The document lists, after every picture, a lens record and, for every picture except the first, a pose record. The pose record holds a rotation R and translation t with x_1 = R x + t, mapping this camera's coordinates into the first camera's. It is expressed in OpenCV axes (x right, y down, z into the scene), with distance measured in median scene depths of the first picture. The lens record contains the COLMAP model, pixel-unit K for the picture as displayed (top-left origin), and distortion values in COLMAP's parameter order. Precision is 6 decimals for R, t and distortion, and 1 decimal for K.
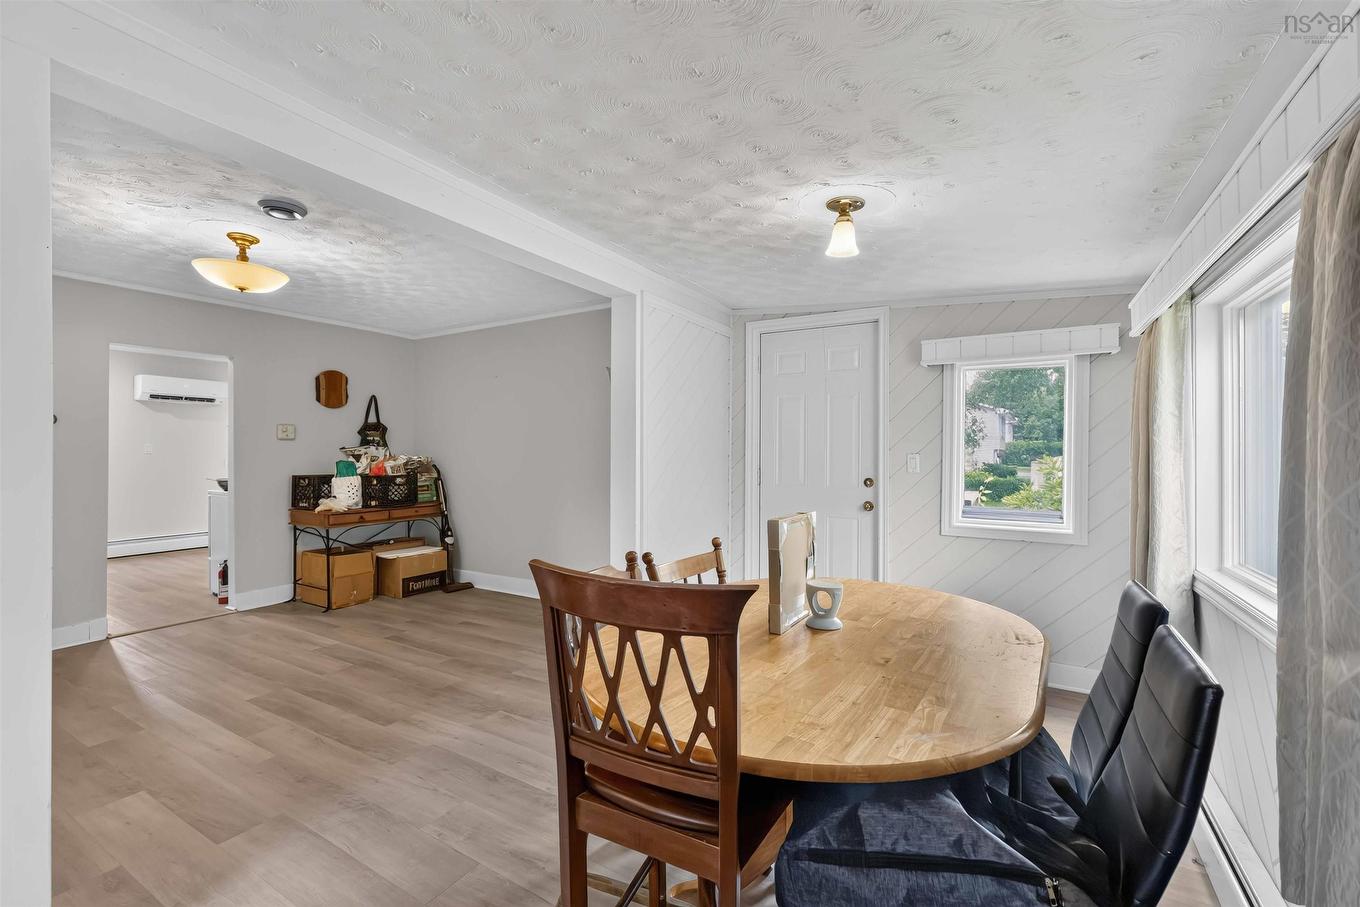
lens RADIAL K [[570.1, 0, 680.0], [0, 570.1, 453.5], [0, 0, 1]] dist [0.000502, 0.000161]
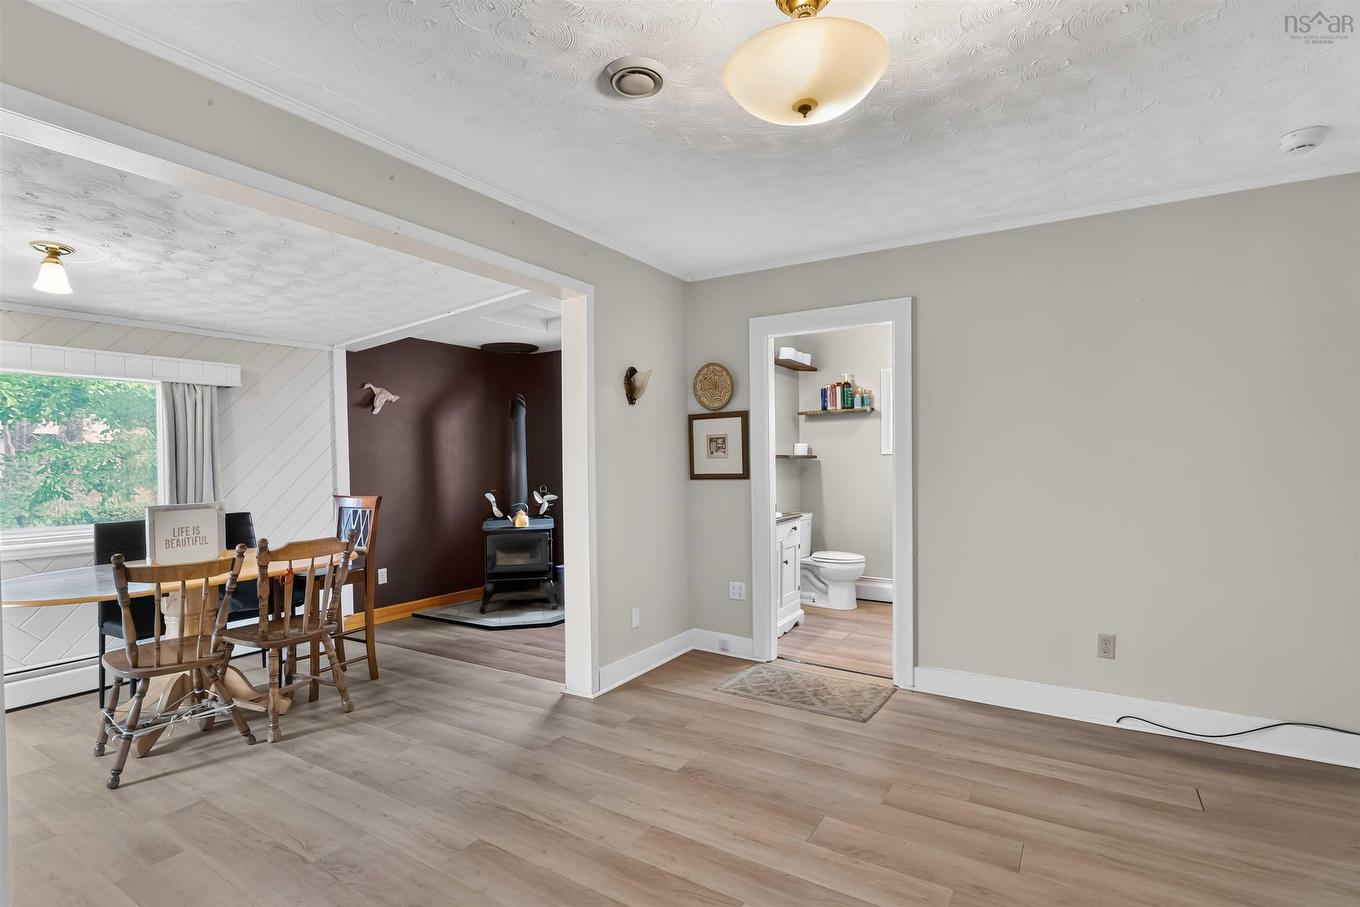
lens RADIAL K [[649.8, 0, 676.1], [0, 649.8, 466.4], [0, 0, 1]] dist [-0.001472, -0.000609]
pose [[-0.999601, 0.011617, 0.025759, -0.879286], [0.012028, 0.999802, 0.015835, -0.007843], [-0.025570, 0.016138, -0.999543, 2.008335]]
